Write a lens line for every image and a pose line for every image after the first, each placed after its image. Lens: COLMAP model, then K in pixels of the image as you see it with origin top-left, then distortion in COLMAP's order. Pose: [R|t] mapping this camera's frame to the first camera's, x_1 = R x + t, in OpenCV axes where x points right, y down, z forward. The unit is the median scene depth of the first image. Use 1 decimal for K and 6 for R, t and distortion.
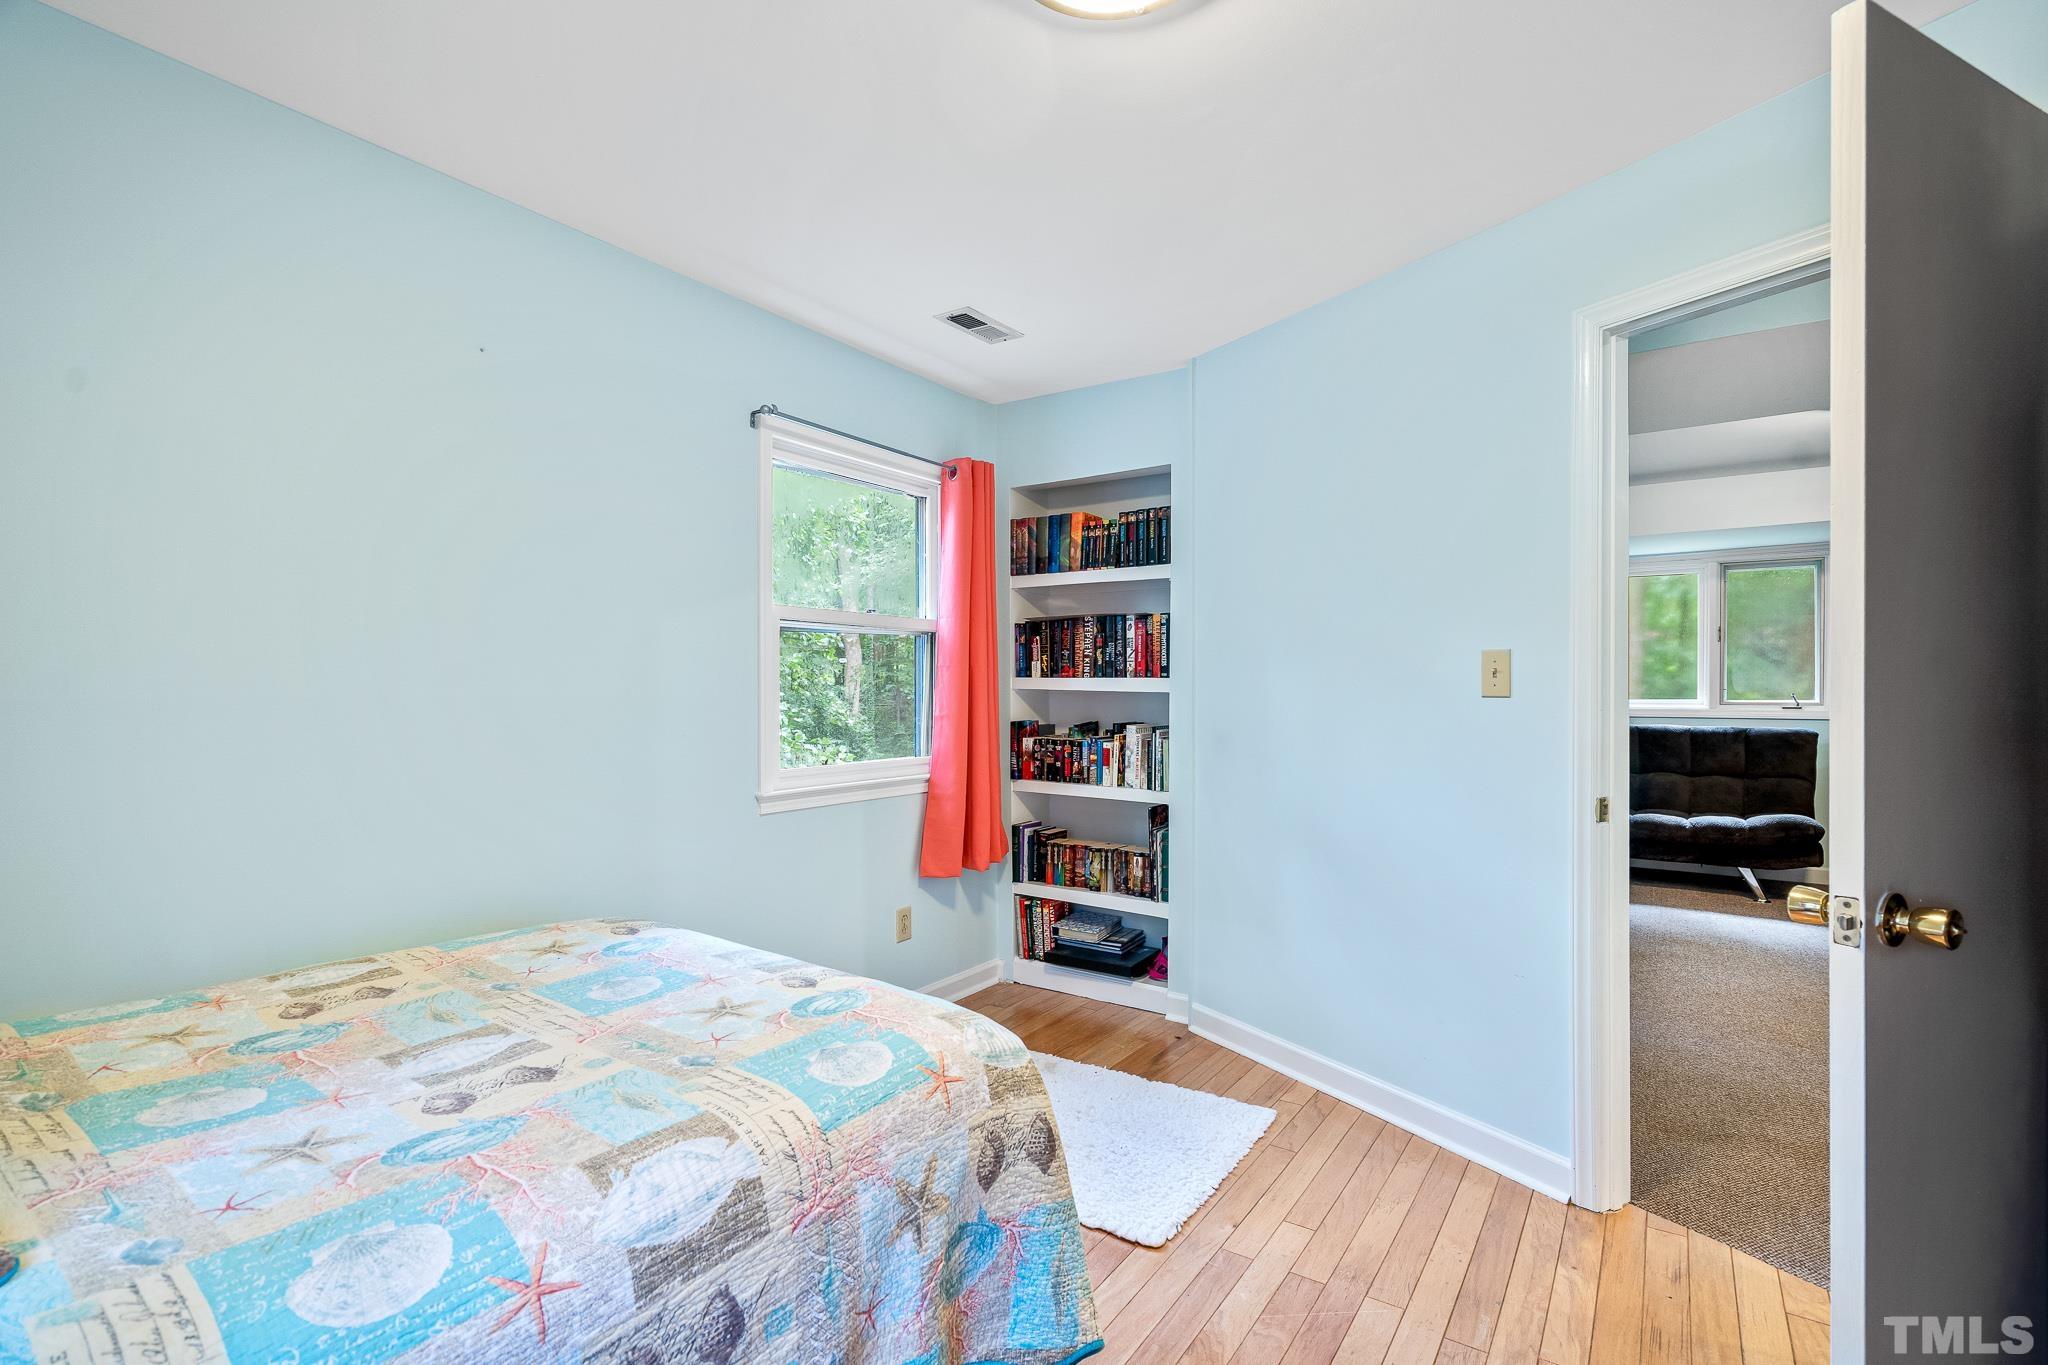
lens RADIAL K [[940.5, 0, 1027.3], [0, 940.5, 687.3], [0, 0, 1]] dist [-0.002149, 0.003131]
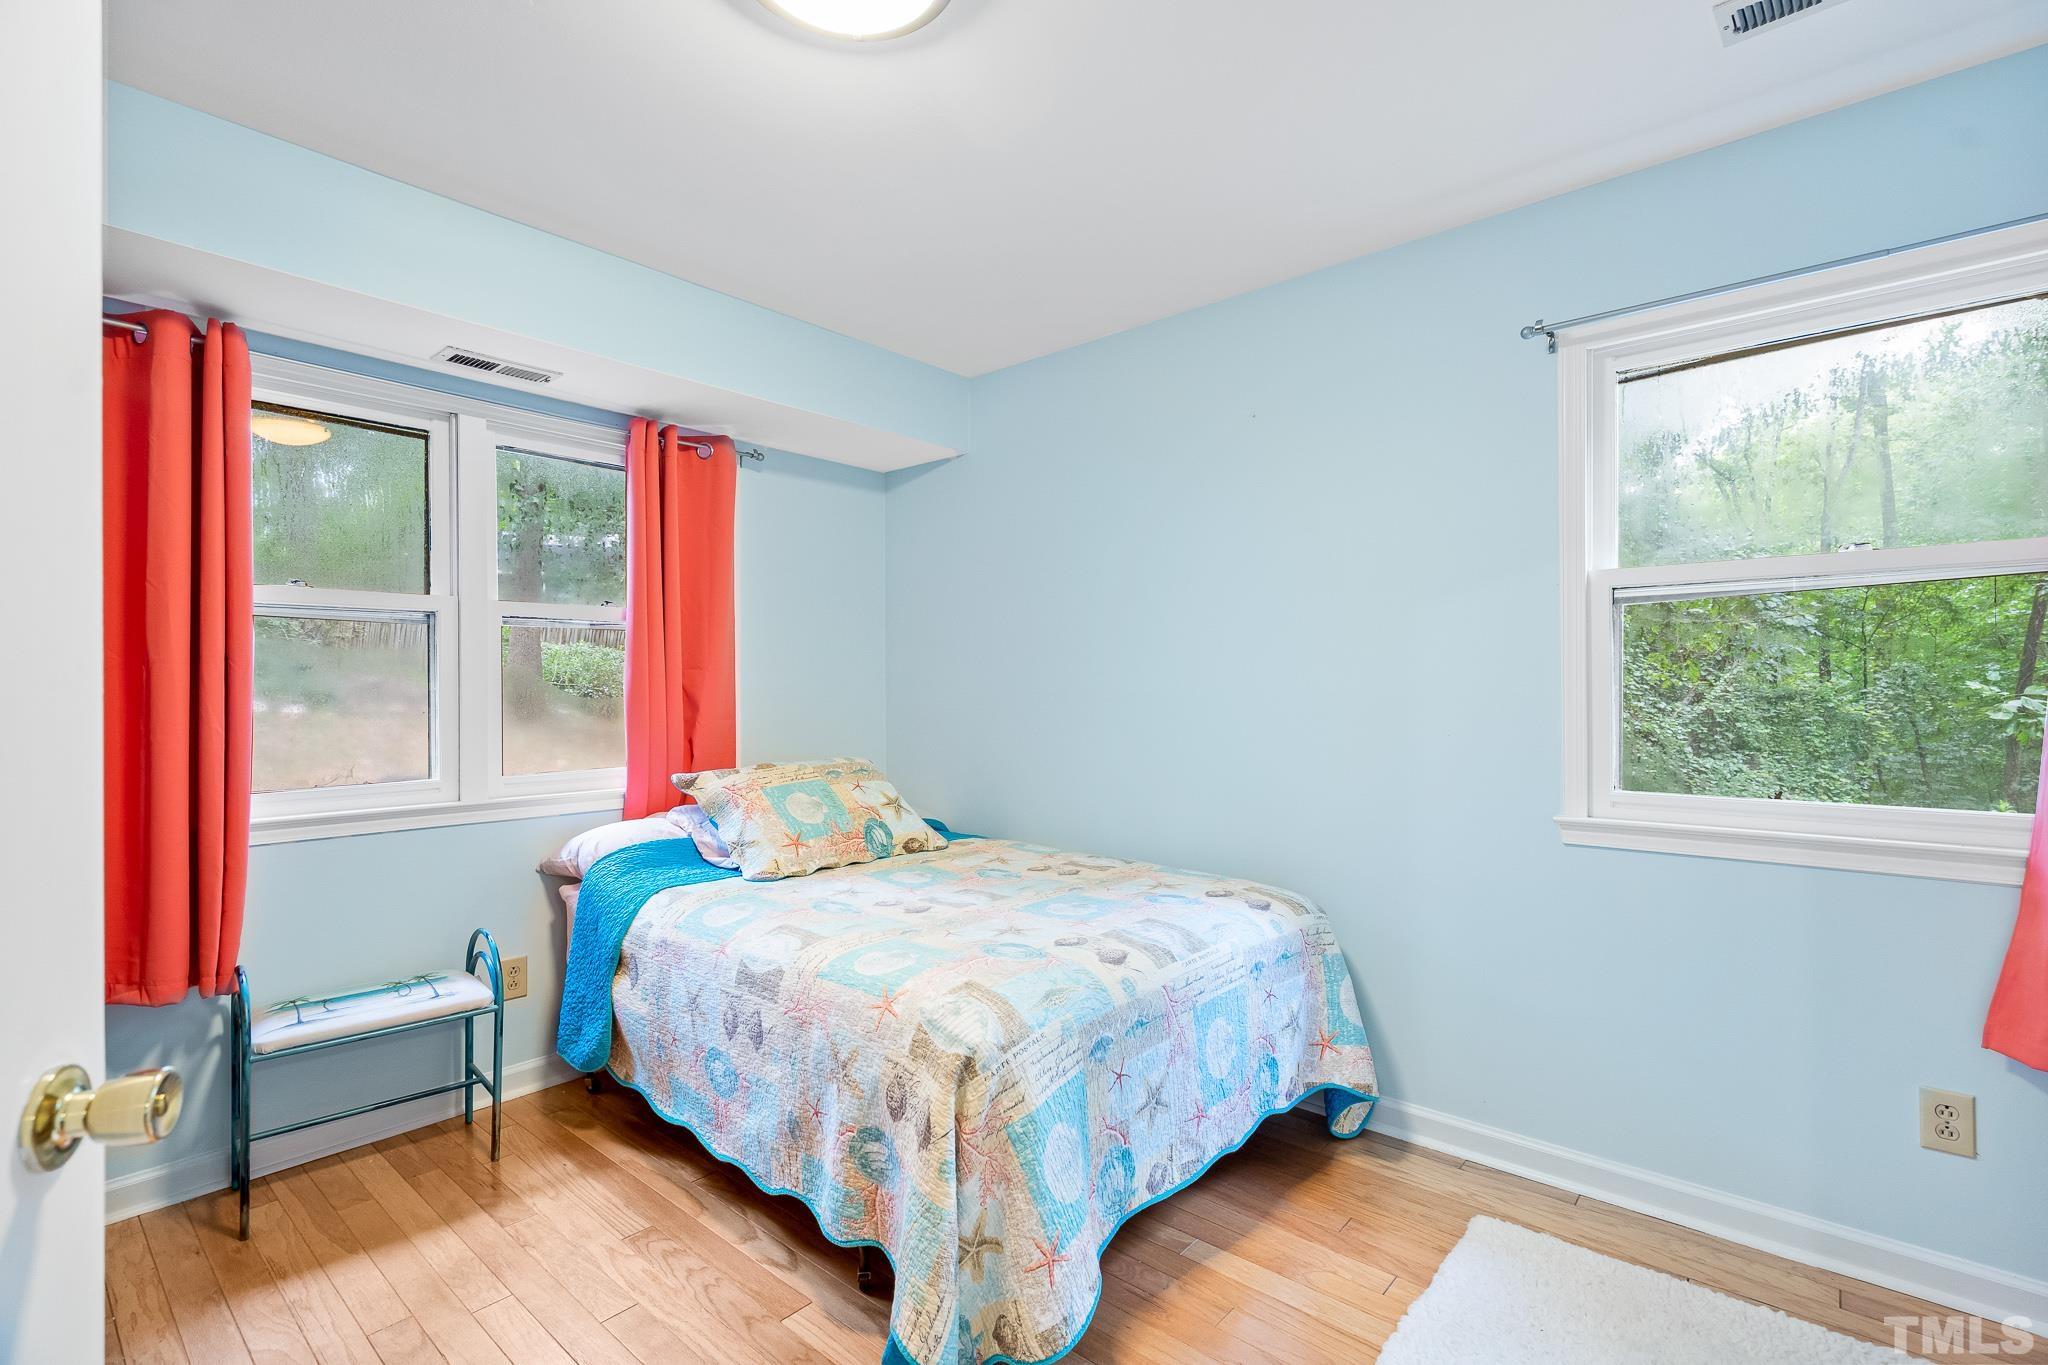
lens RADIAL K [[940.5, 0, 1027.3], [0, 940.5, 685.5], [0, 0, 1]] dist [-0.002149, 0.003131]
pose [[-0.123464, -0.004374, -0.992339, 1.122585], [0.010904, 0.999924, -0.005764, 0.009089], [0.992289, -0.011532, -0.123407, 1.357898]]
